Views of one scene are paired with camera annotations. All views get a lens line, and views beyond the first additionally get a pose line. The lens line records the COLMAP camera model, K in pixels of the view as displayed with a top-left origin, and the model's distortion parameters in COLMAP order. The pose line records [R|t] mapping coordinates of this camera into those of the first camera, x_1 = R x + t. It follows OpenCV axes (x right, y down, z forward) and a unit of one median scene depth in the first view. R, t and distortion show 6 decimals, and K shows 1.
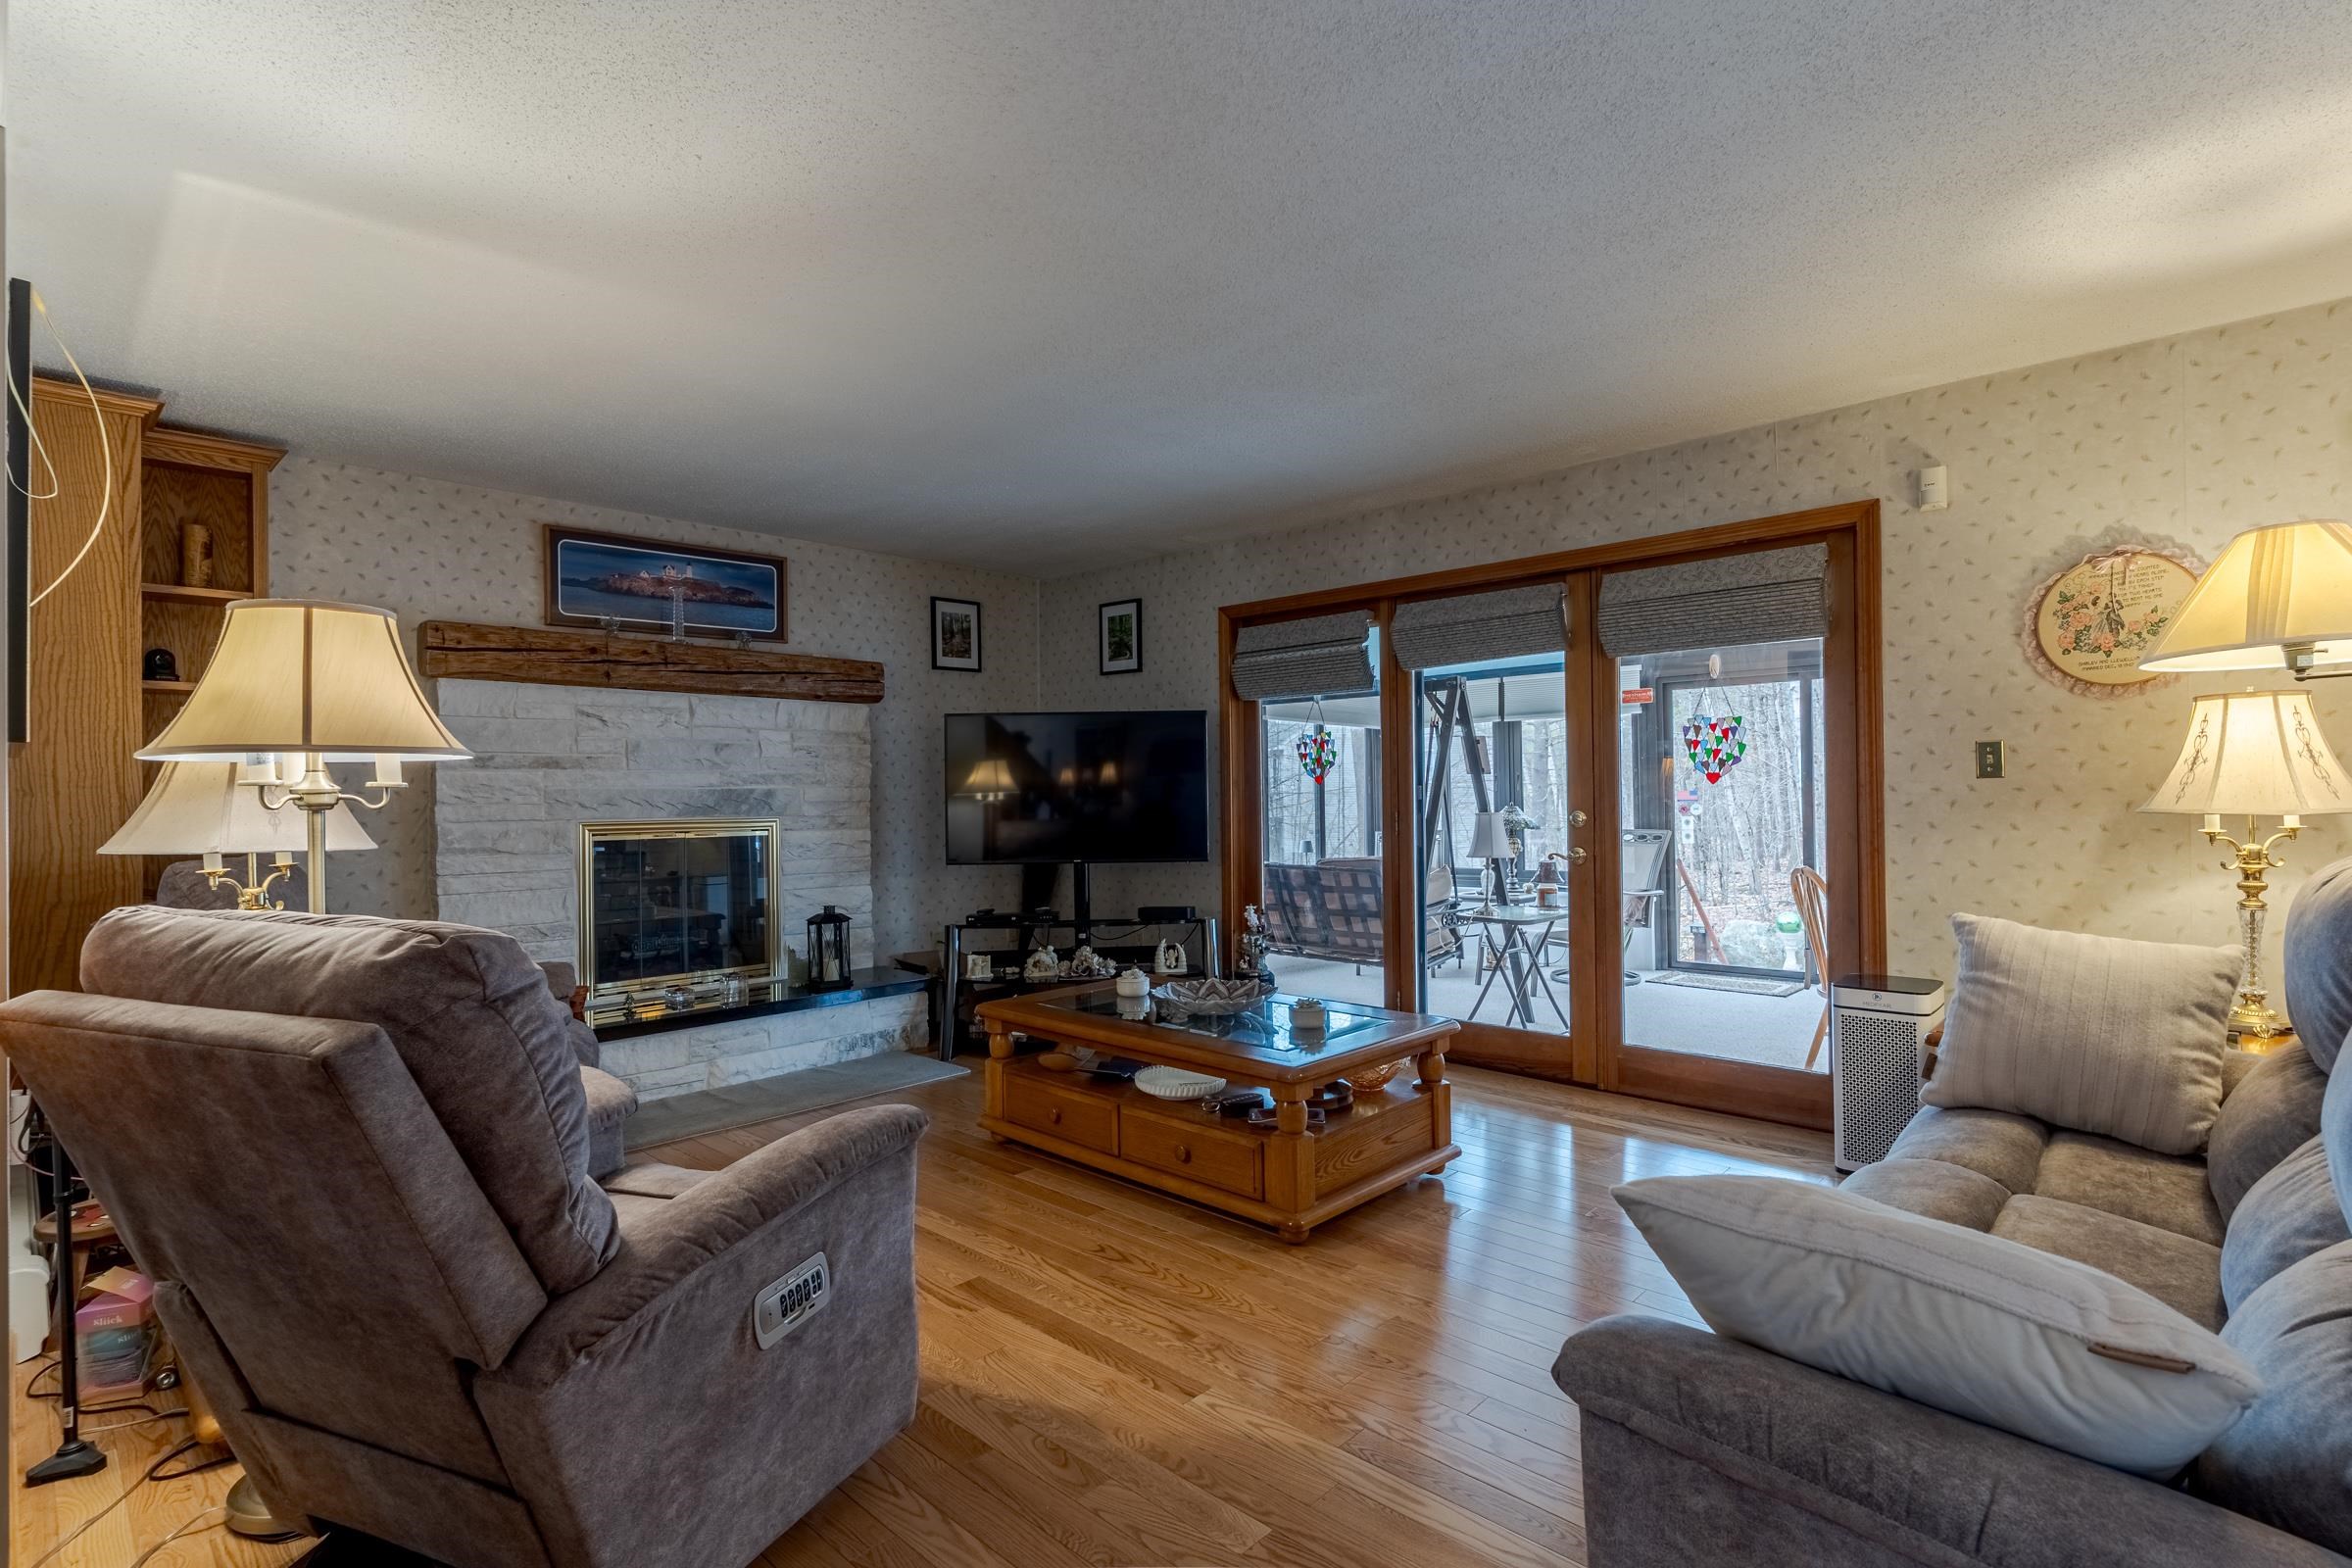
lens RADIAL K [[1125.0, 0, 1184.3], [0, 1125.0, 787.8], [0, 0, 1]] dist [0.004084, -0.001604]
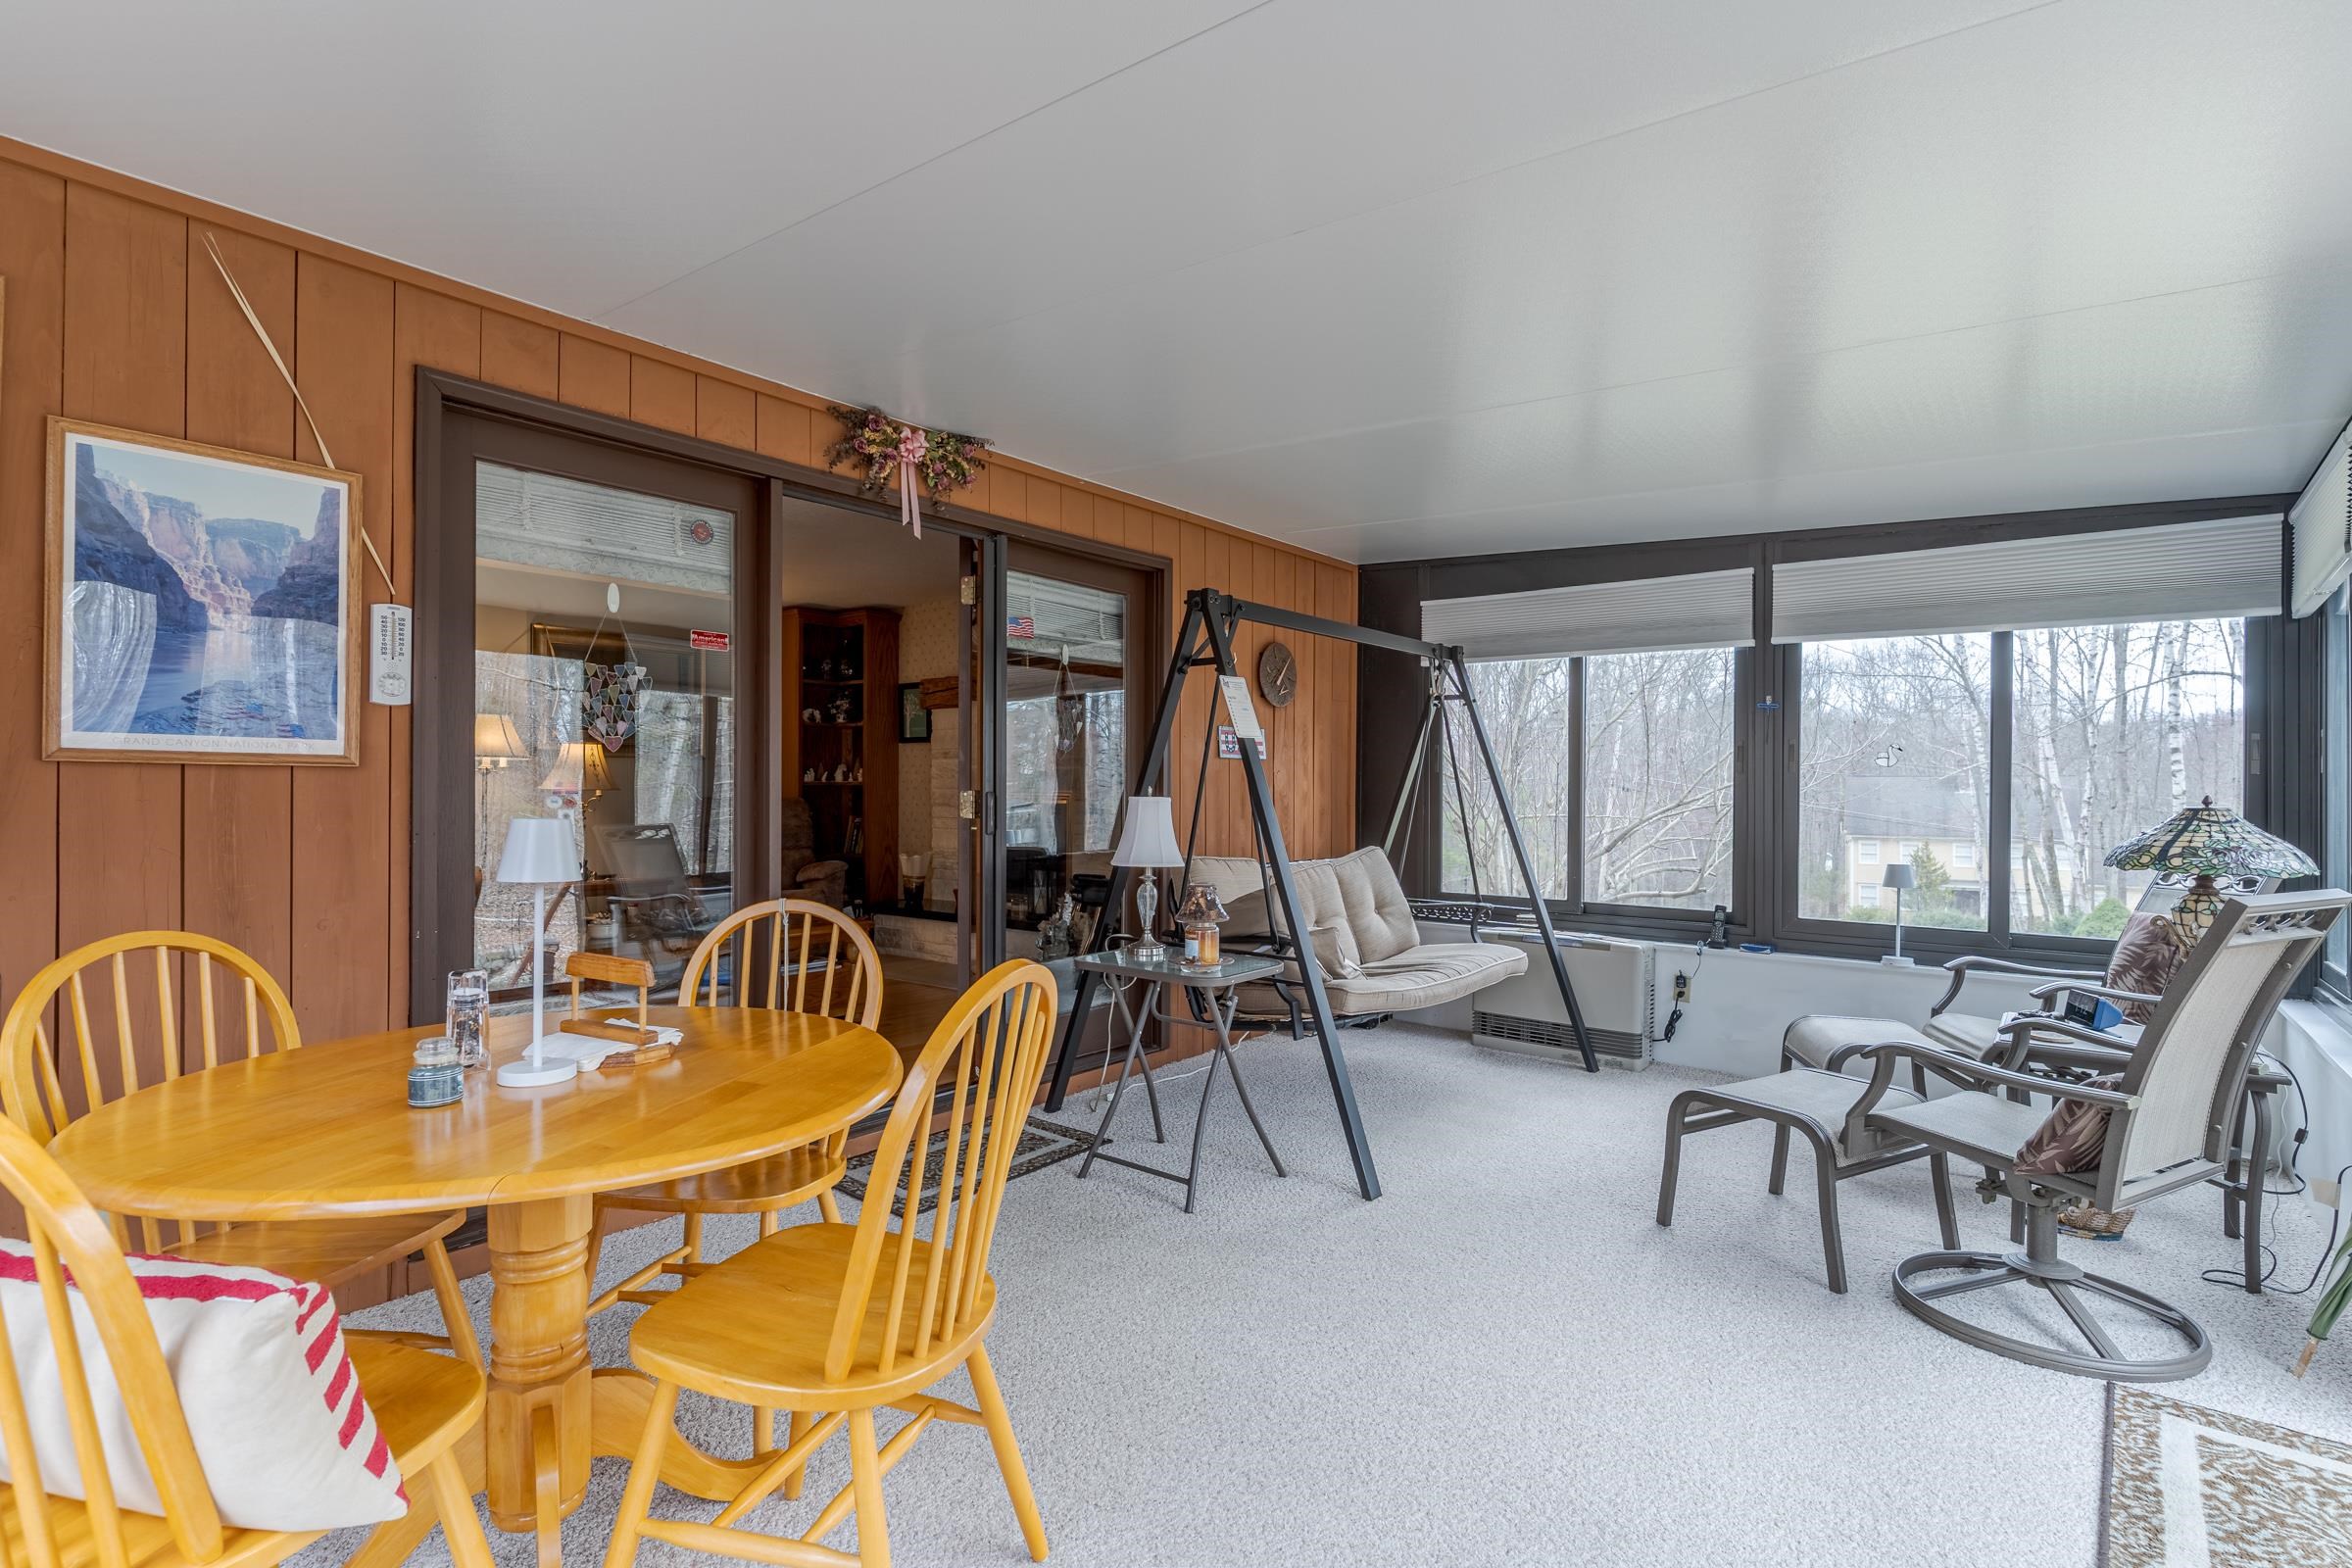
lens RADIAL K [[1125.0, 0, 1180.2], [0, 1125.0, 785.8], [0, 0, 1]] dist [0.004084, -0.001604]
pose [[0.080988, 0.009705, -0.996668, 1.078624], [-0.000998, 0.999953, 0.009656, 0.007757], [0.996715, 0.000212, 0.080994, 1.119270]]
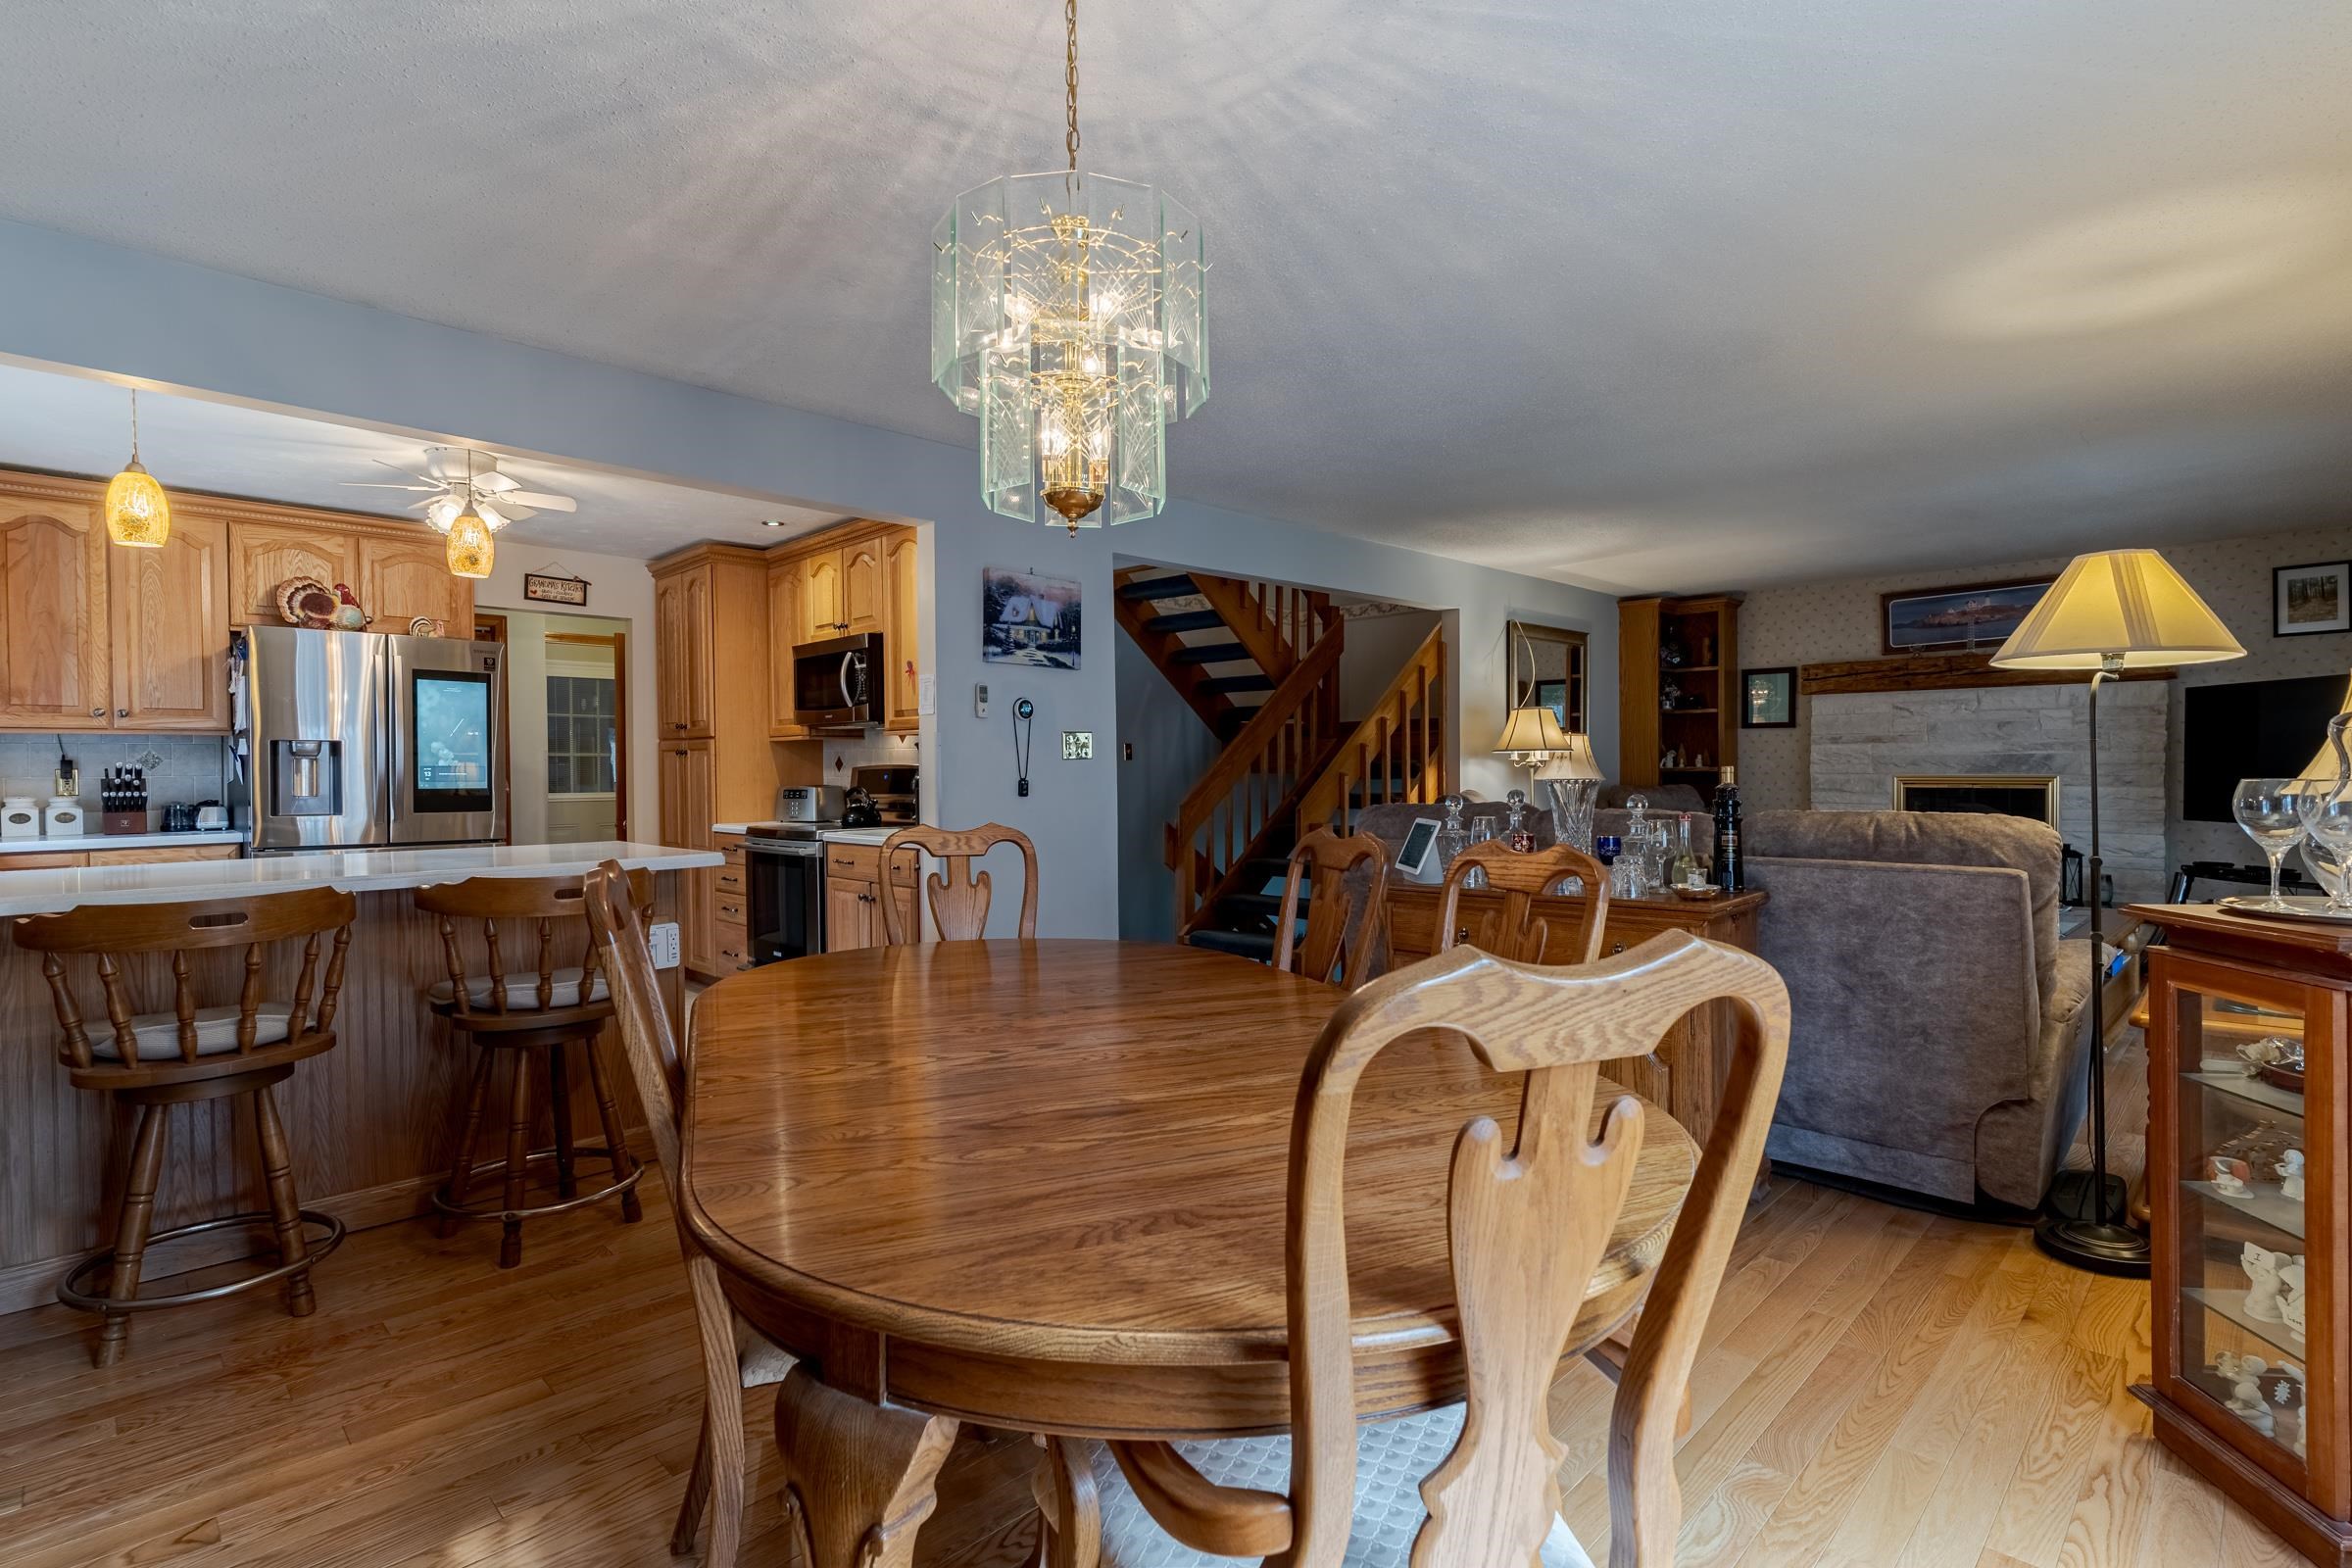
lens RADIAL K [[1125.0, 0, 1168.5], [0, 1125.0, 784.3], [0, 0, 1]] dist [0.004084, -0.001604]
pose [[-0.035941, 0.028320, -0.998953, 1.086837], [0.013321, 0.999523, 0.027857, -0.014992], [0.999265, -0.012306, -0.036301, 0.012369]]
